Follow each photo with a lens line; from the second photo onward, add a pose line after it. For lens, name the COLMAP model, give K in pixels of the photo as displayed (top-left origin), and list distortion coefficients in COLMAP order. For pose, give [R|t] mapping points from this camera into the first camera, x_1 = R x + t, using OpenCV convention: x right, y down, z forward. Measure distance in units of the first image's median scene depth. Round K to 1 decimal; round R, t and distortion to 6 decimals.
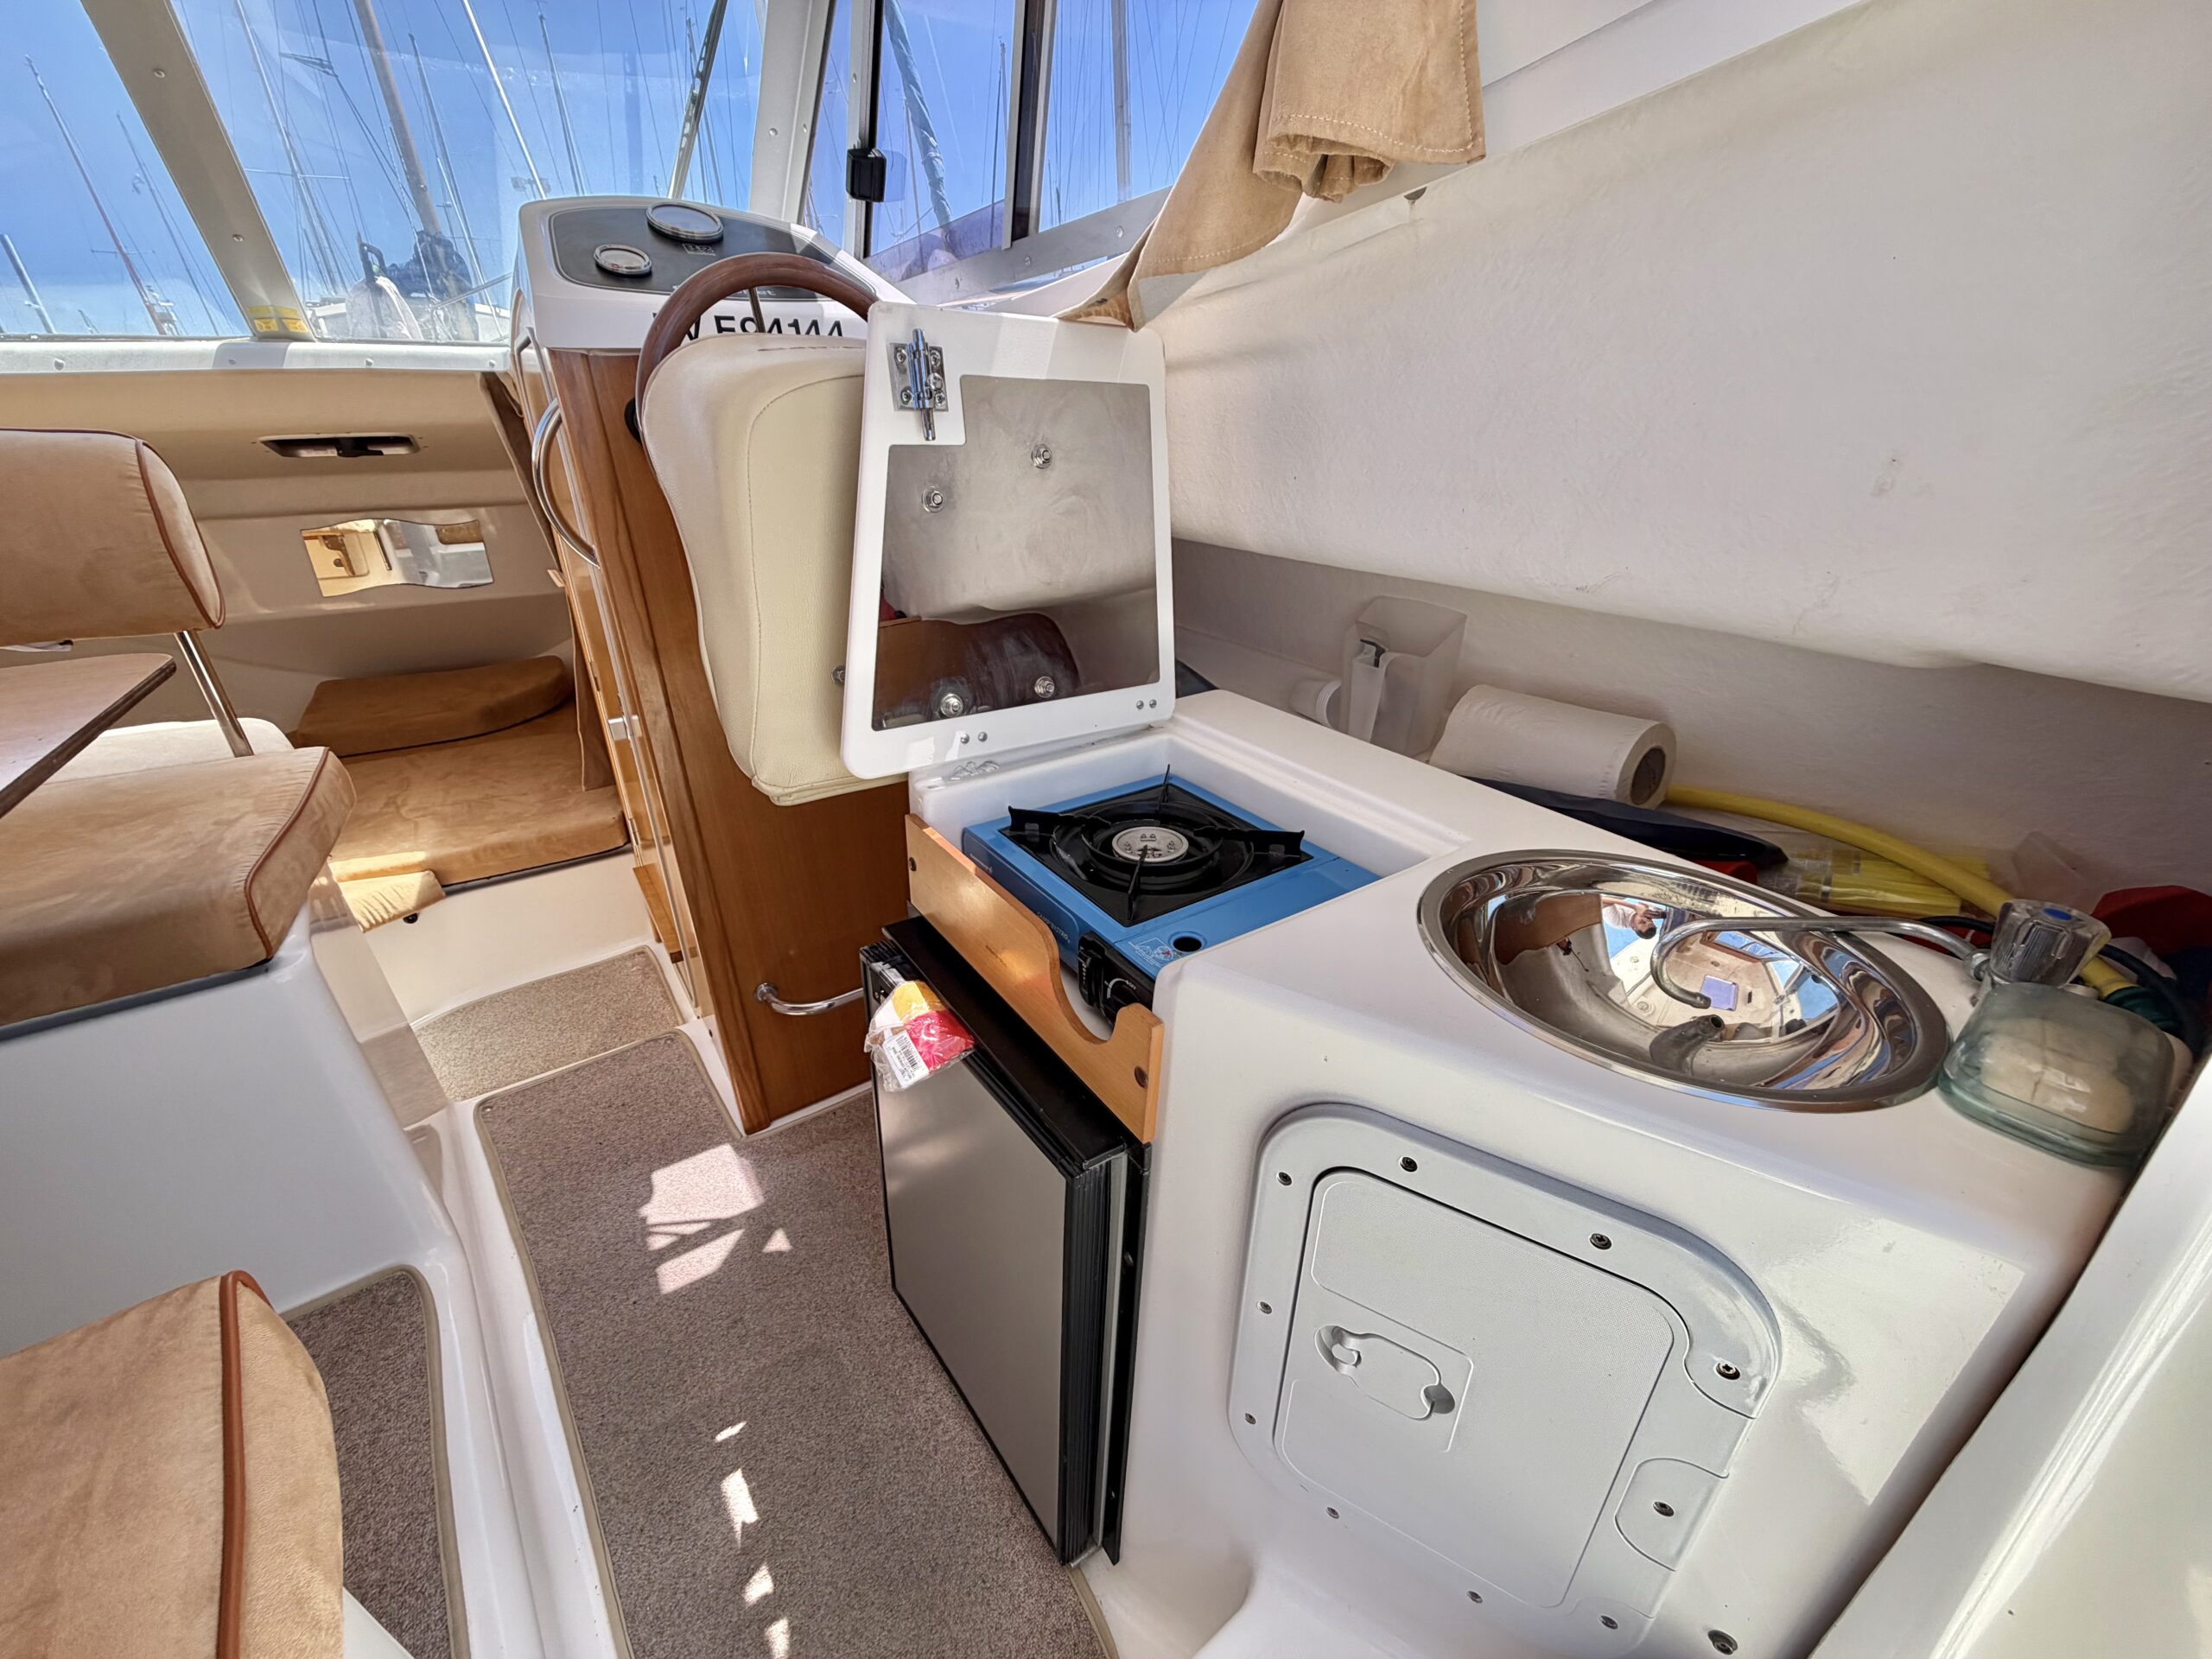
lens RADIAL K [[897.4, 0, 1104.6], [0, 897.4, 875.3], [0, 0, 1]] dist [-0.000004, -0.000273]
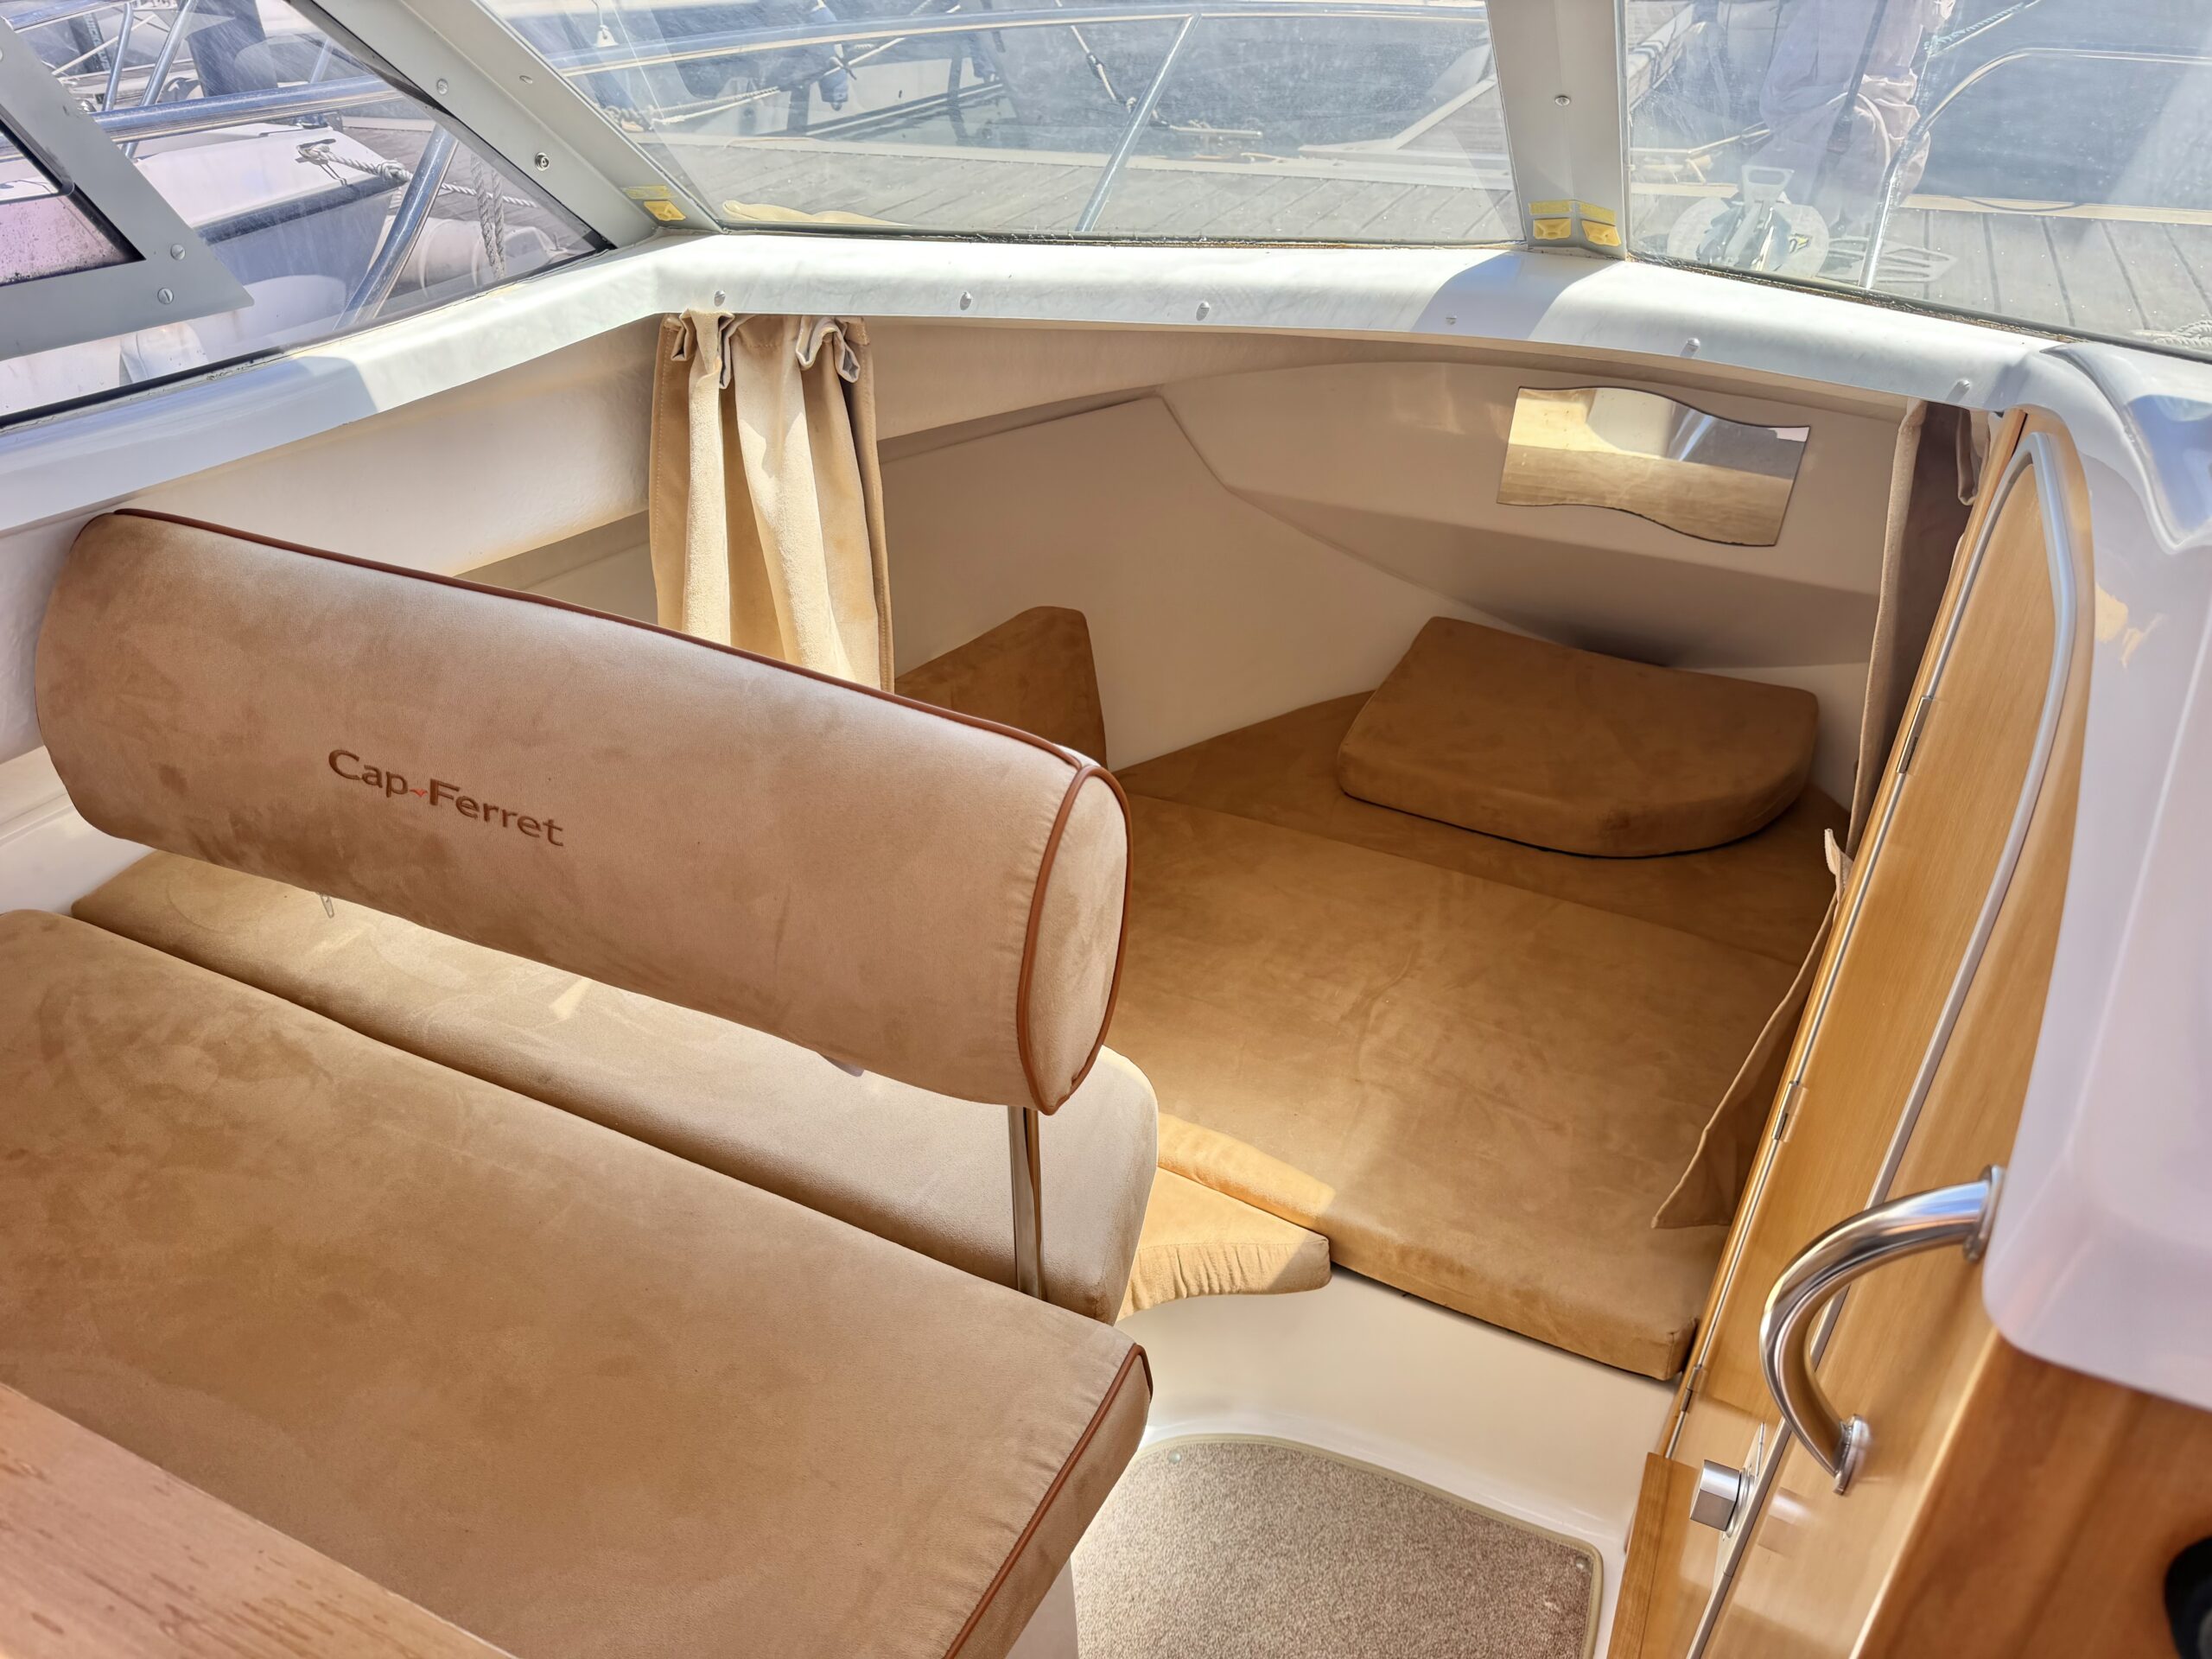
lens RADIAL K [[1528.0, 0, 1106.0], [0, 1528.0, 841.3], [0, 0, 1]] dist [0.015237, -0.000148]
pose [[0.526568, 0.469124, -0.708977, -0.346376], [-0.390254, 0.874287, 0.288661, -0.472439], [0.755267, 0.124682, 0.643449, 0.357215]]
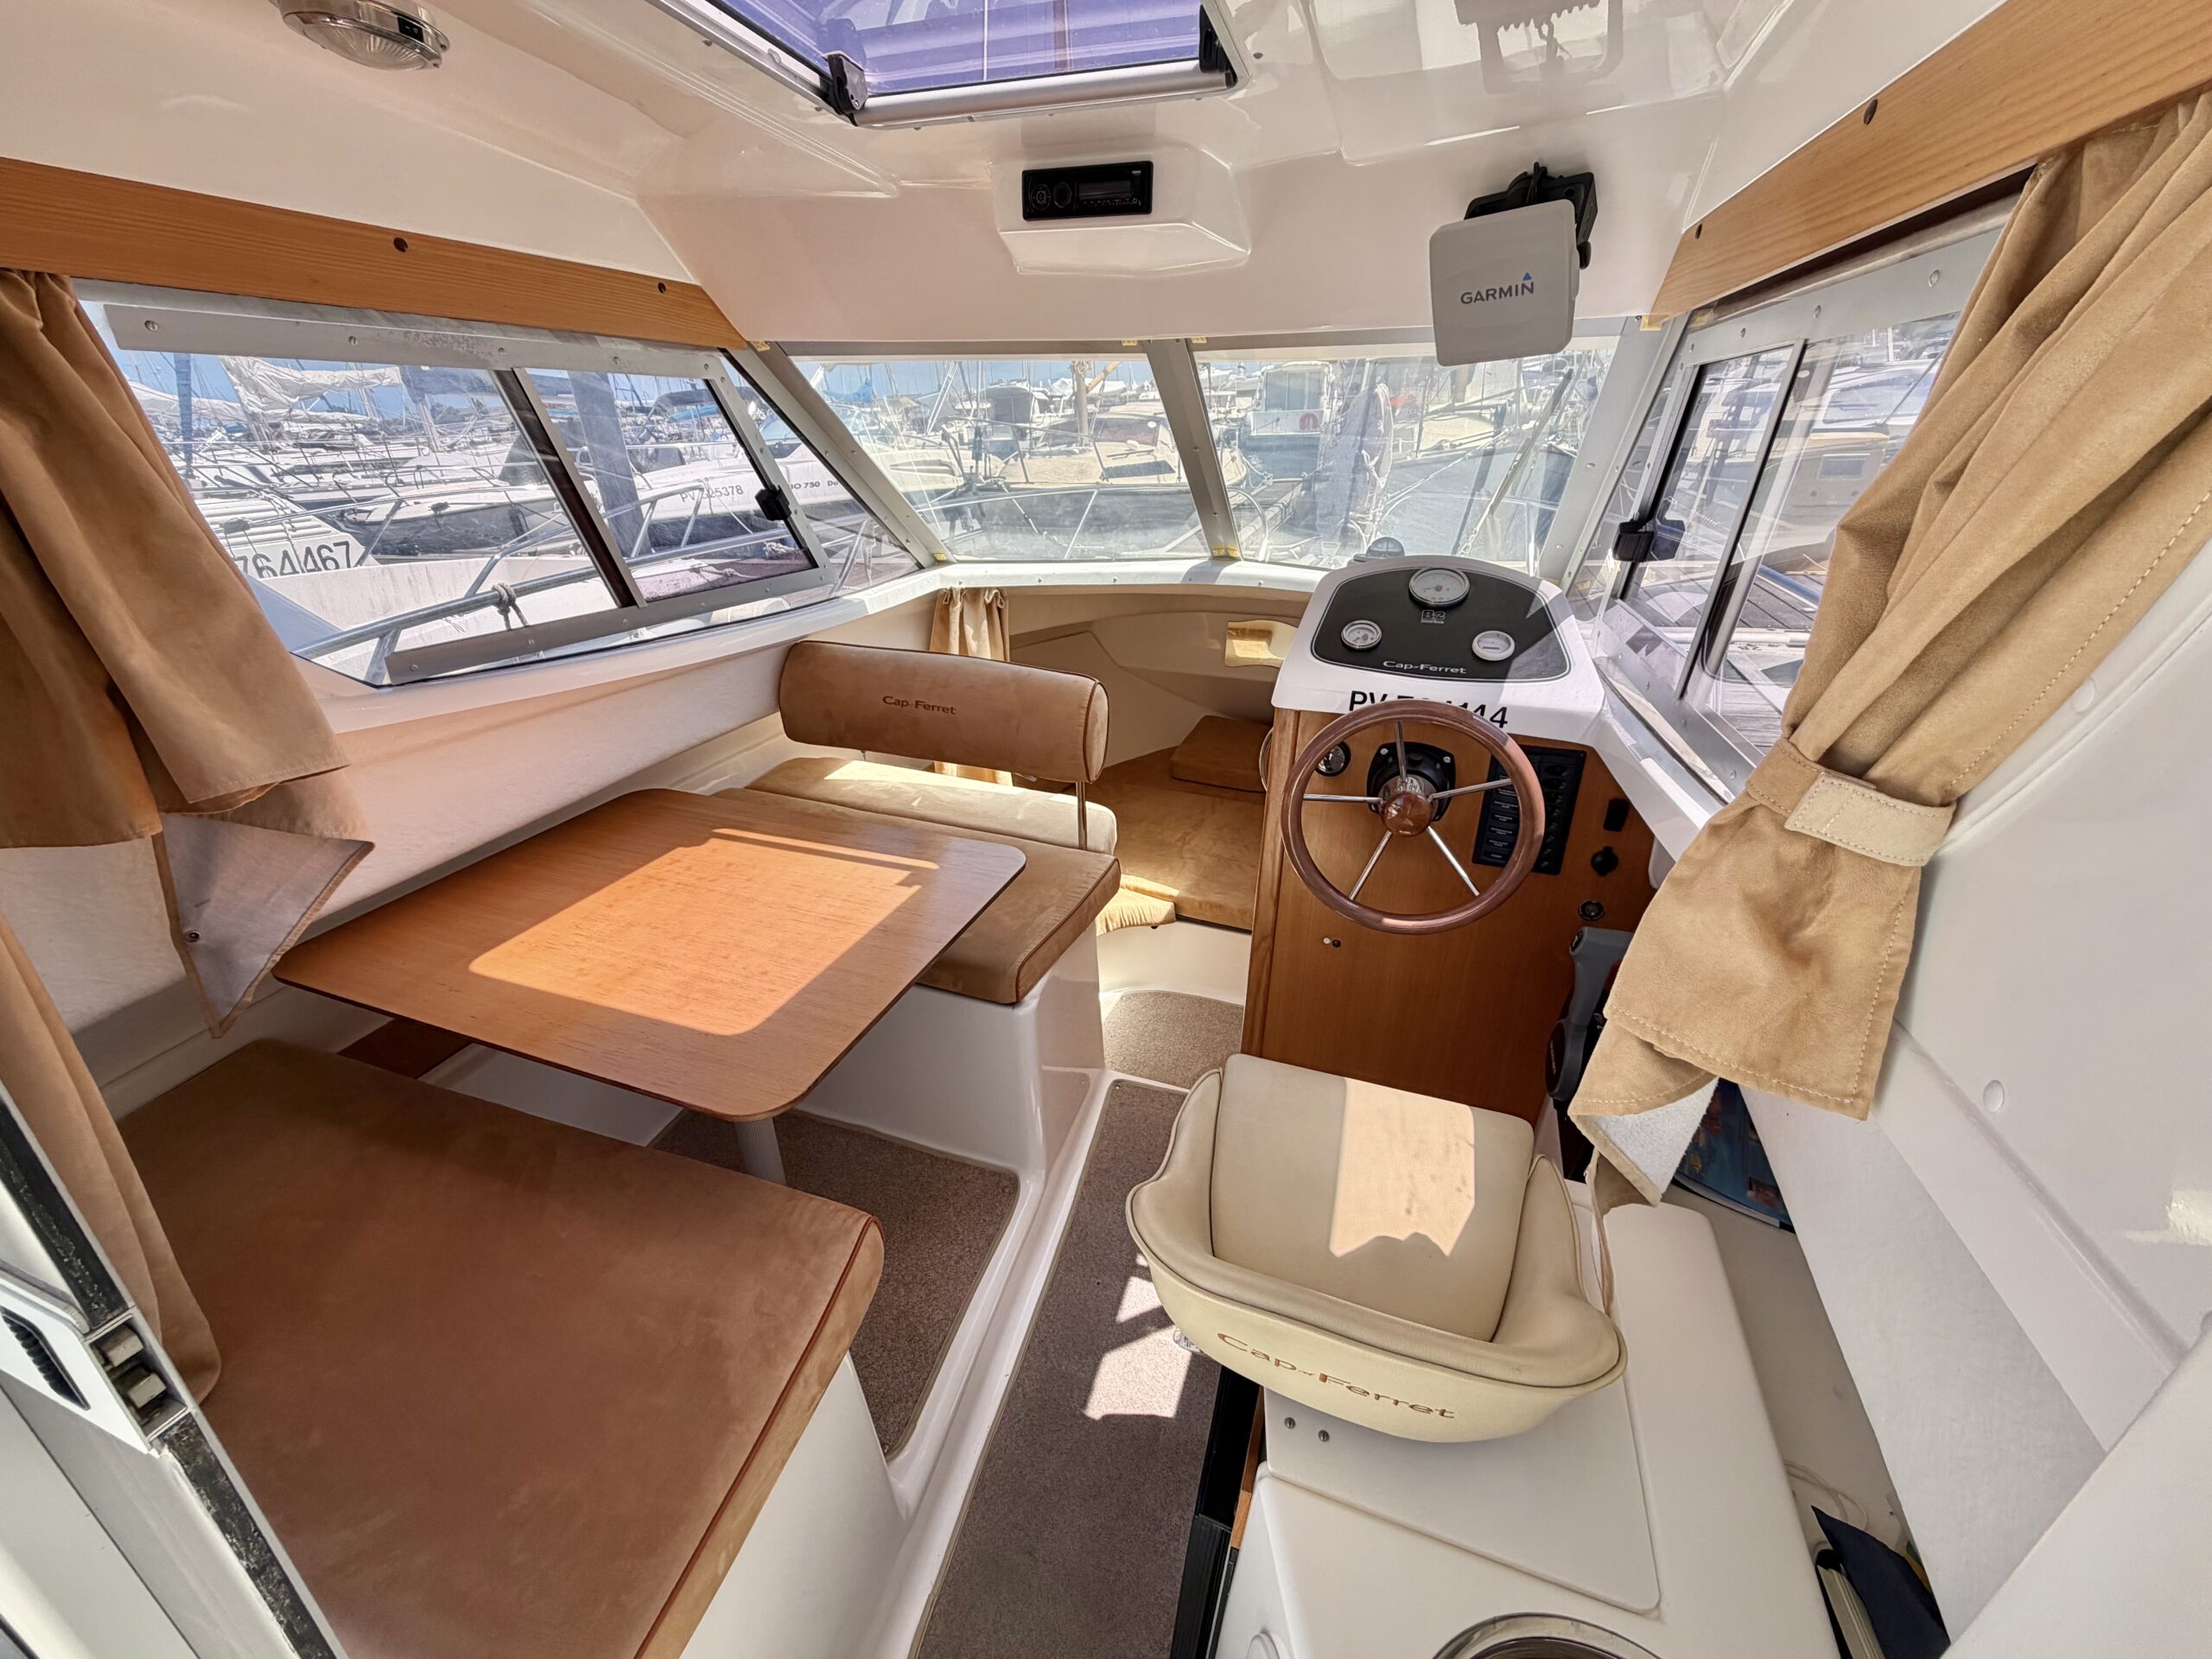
lens RADIAL K [[885.8, 0, 1100.9], [0, 885.8, 831.5], [0, 0, 1]] dist [0.002462, -0.000546]
pose [[0.589678, 0.360349, -0.722792, 0.201273], [-0.358926, 0.918637, 0.165164, -0.353665], [0.723500, 0.162035, 0.671038, -0.074898]]
